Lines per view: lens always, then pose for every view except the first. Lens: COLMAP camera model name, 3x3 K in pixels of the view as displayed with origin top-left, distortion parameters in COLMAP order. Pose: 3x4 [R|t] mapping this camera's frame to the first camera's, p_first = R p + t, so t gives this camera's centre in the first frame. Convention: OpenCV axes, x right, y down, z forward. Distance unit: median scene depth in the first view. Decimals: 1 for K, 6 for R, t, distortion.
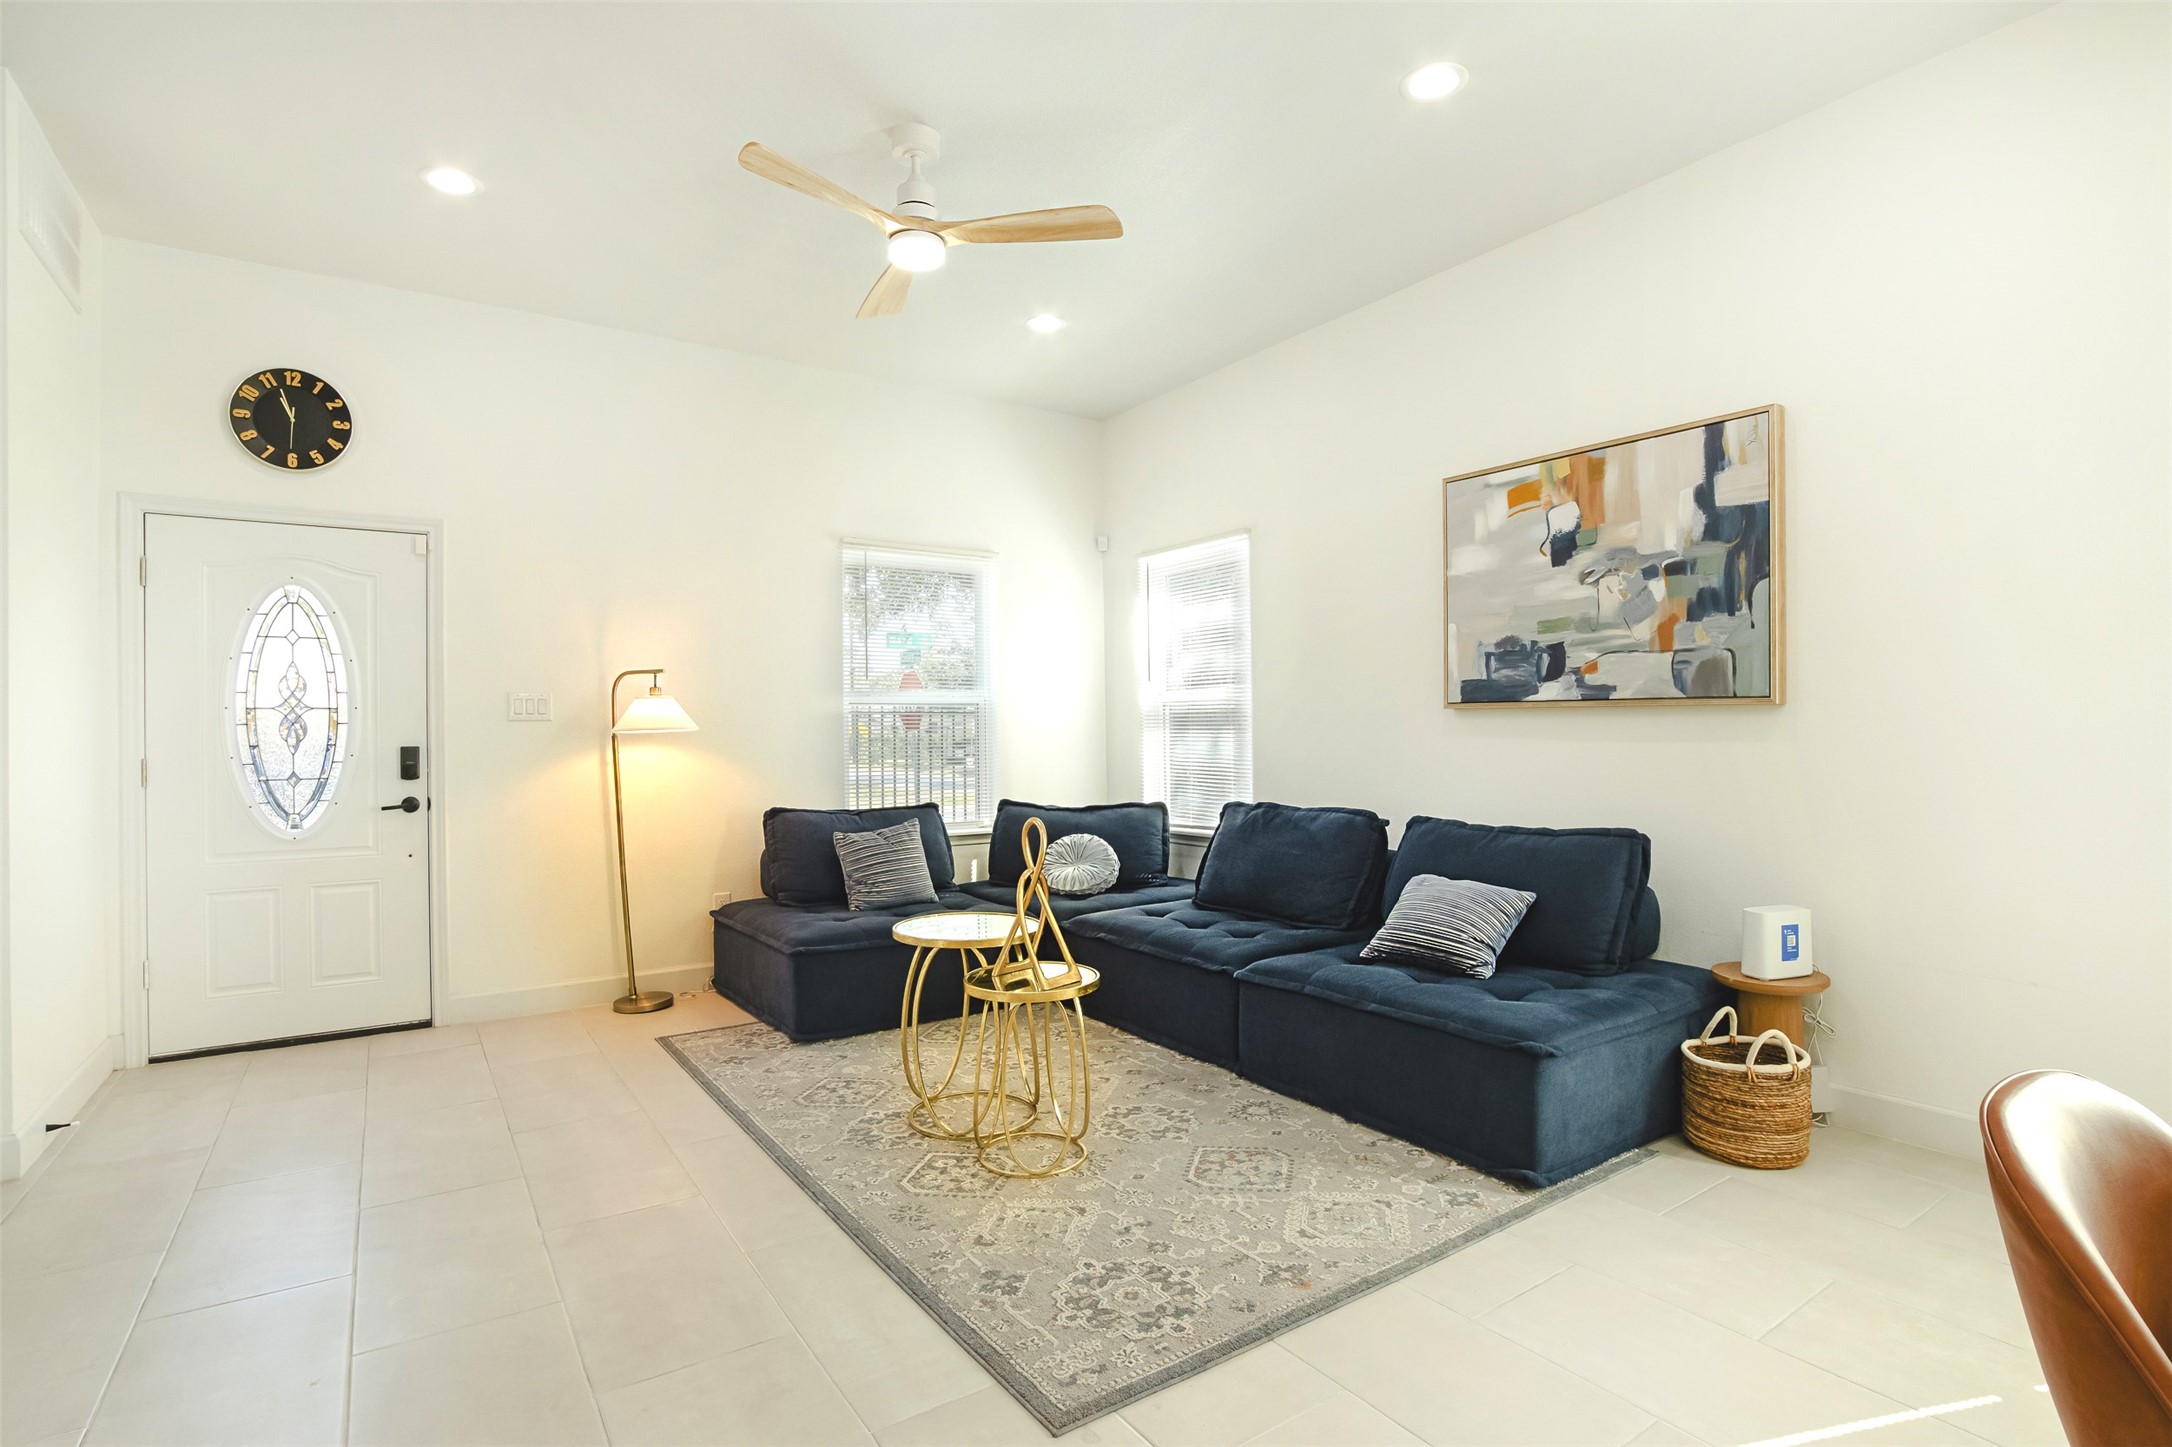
lens RADIAL K [[996.3, 0, 1104.5], [0, 996.3, 742.3], [0, 0, 1]] dist [-0.027389, 0.000189]
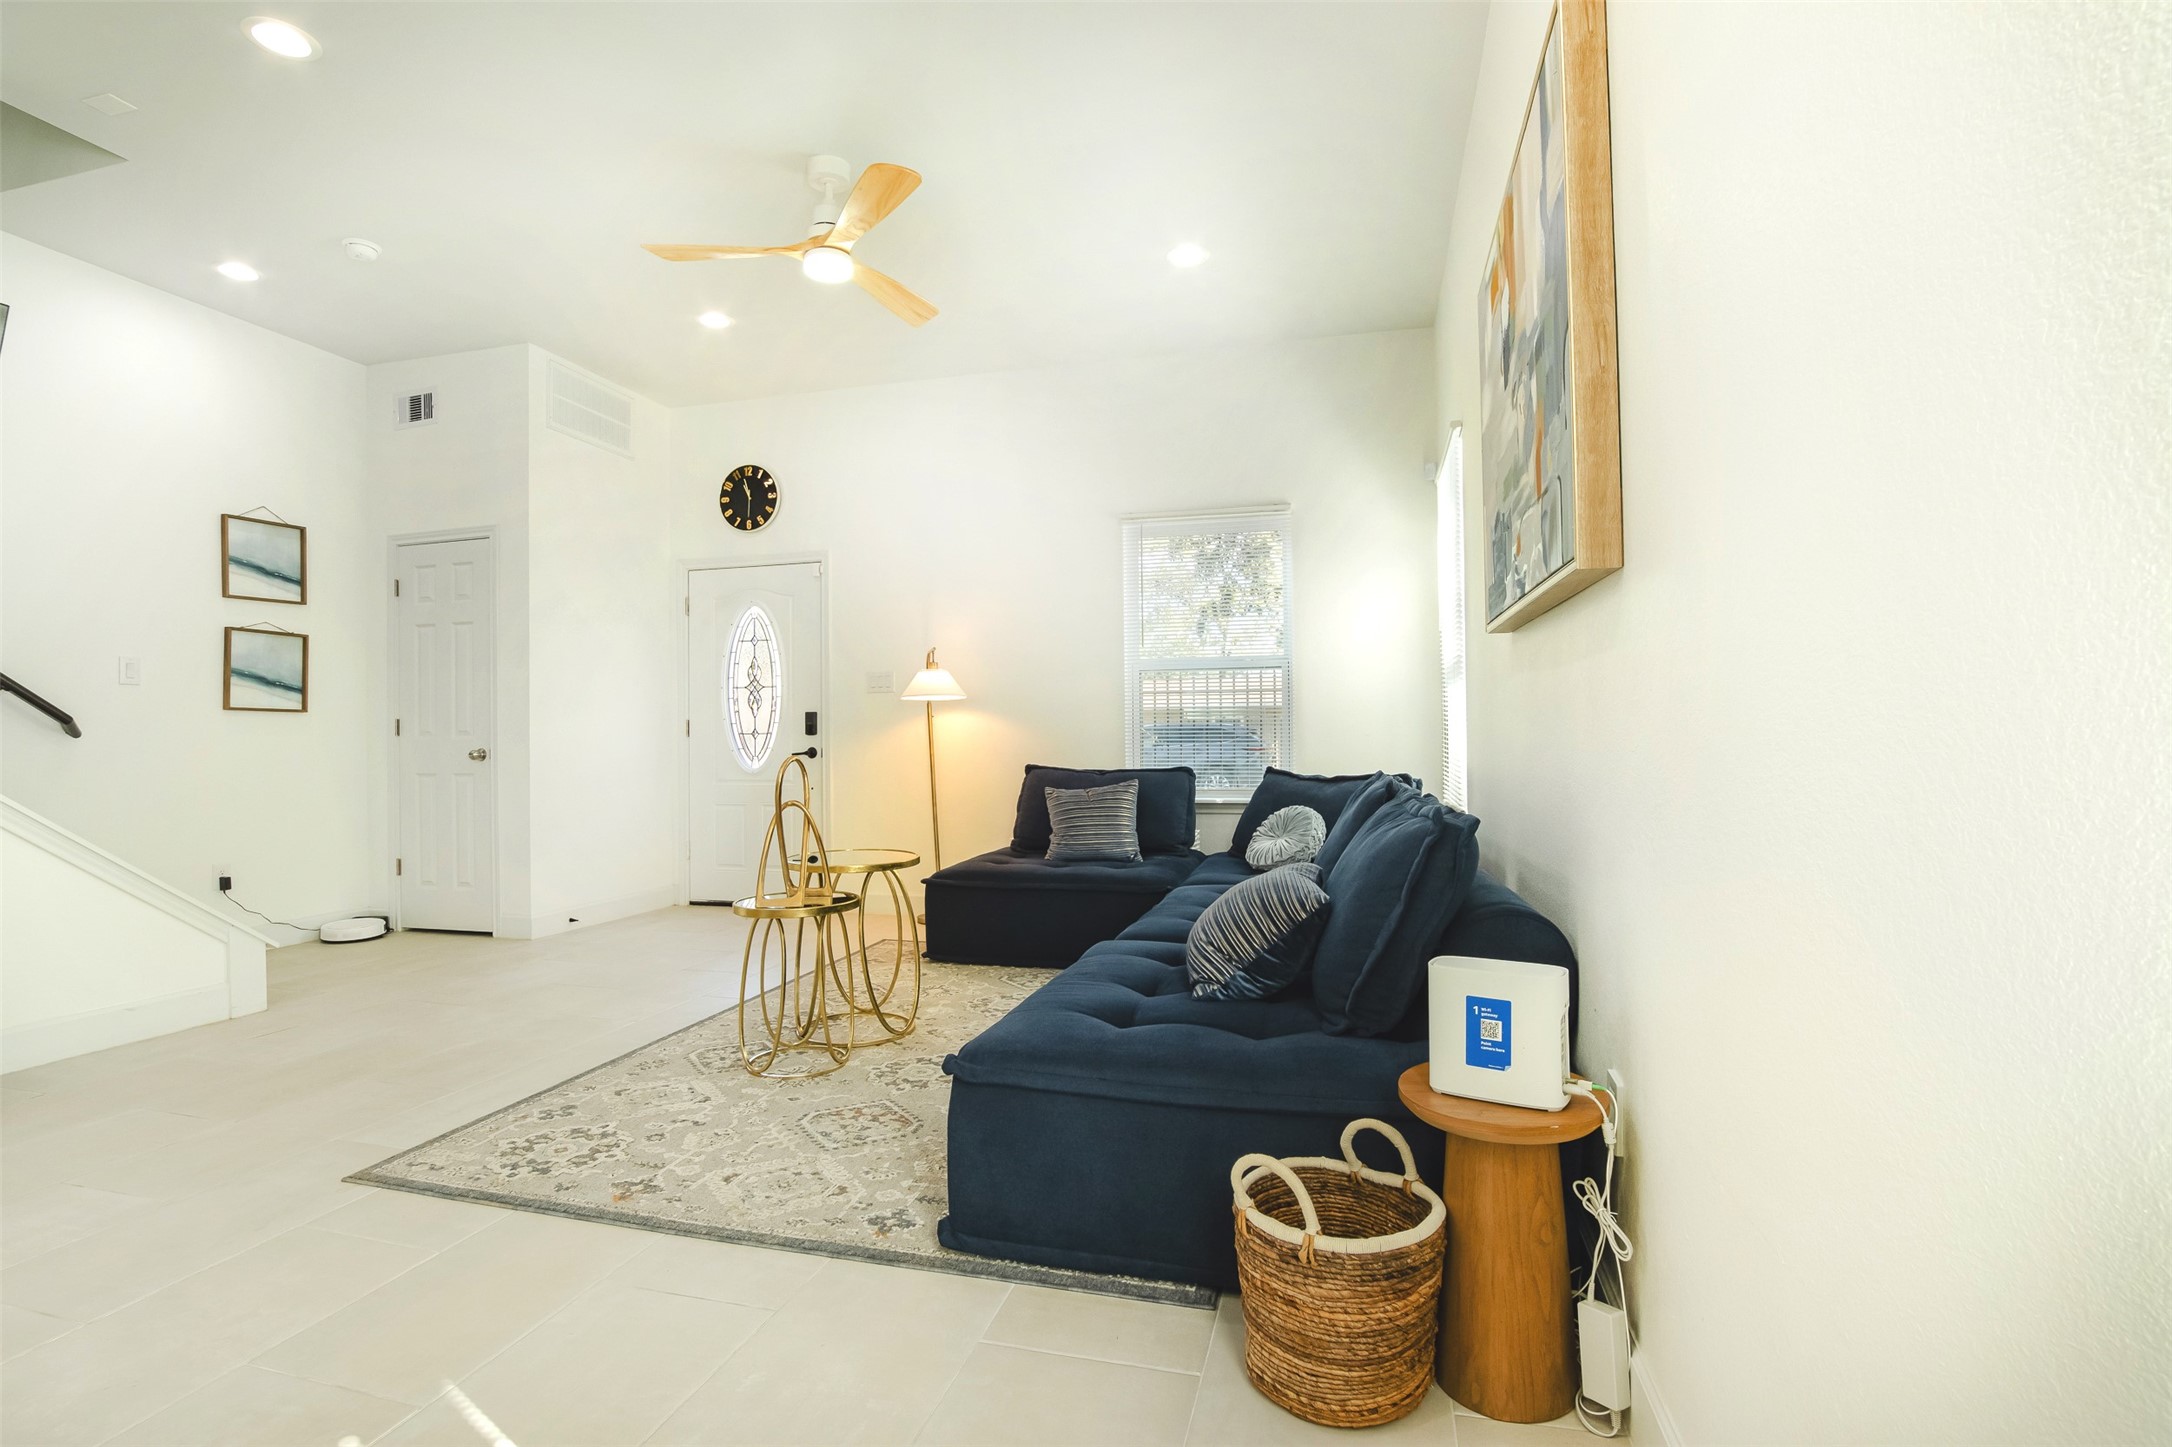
lens RADIAL K [[996.3, 0, 1104.5], [0, 996.3, 742.3], [0, 0, 1]] dist [-0.027389, 0.000189]
pose [[0.667303, 0.008749, -0.744735, 0.714008], [-0.002018, 0.999949, 0.009939, 0.036255], [0.744784, -0.005130, 0.667286, 0.383641]]
